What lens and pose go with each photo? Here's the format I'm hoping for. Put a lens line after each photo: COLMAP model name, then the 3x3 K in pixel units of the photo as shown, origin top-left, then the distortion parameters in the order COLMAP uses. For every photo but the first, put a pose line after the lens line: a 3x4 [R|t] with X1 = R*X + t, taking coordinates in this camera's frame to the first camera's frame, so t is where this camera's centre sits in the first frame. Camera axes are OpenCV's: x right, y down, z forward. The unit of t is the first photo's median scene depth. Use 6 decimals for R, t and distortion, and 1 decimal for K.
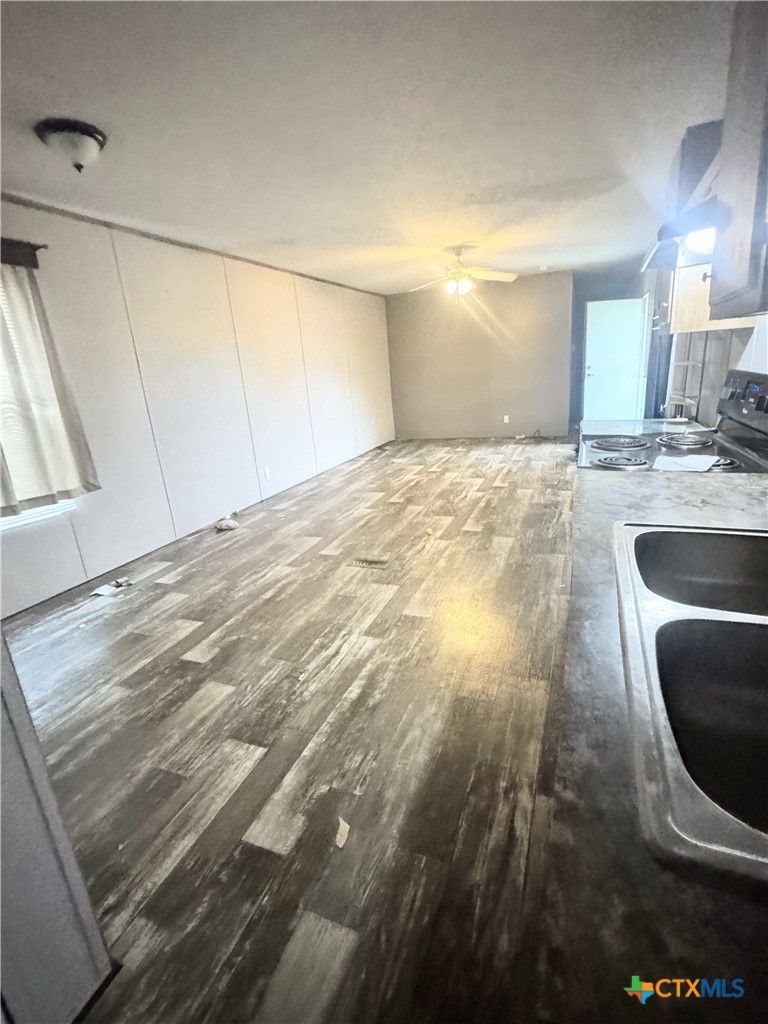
lens RADIAL K [[479.3, 0, 384.8], [0, 479.3, 509.3], [0, 0, 1]] dist [0.004291, 0.000609]
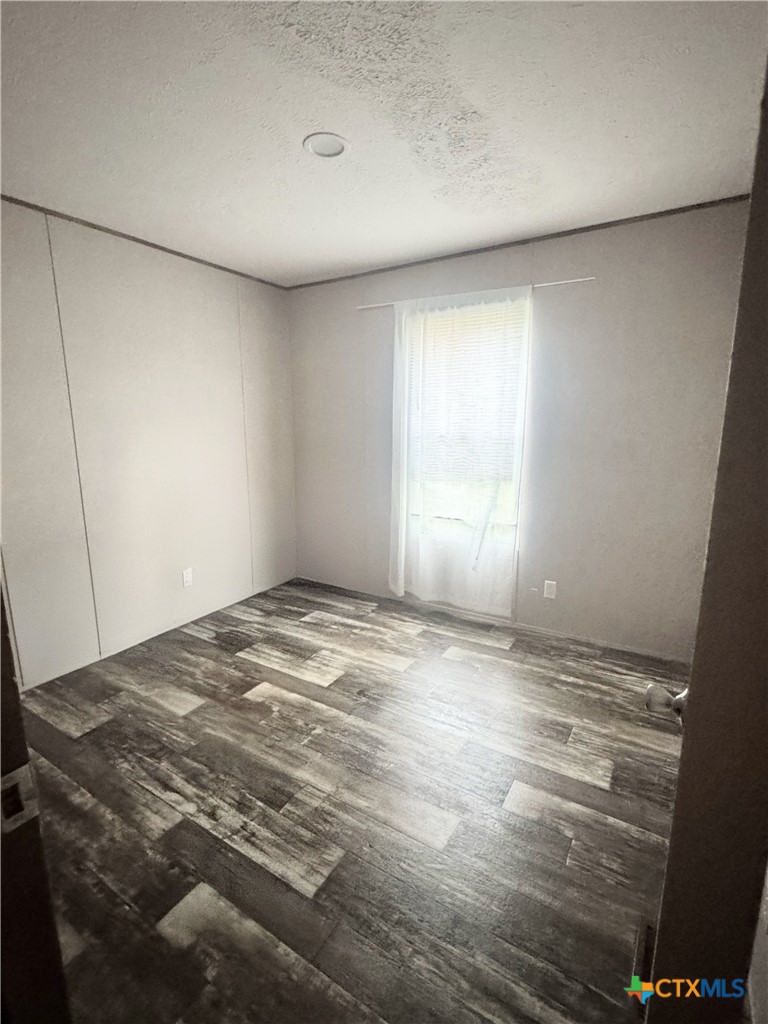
lens RADIAL K [[479.3, 0, 385.7], [0, 479.3, 512.6], [0, 0, 1]] dist [0.004291, 0.000609]
pose [[-0.166023, 0.252216, -0.953322, 1.177095], [-0.275457, 0.916396, 0.290418, -0.546083], [0.946868, 0.310816, -0.082668, 1.363306]]
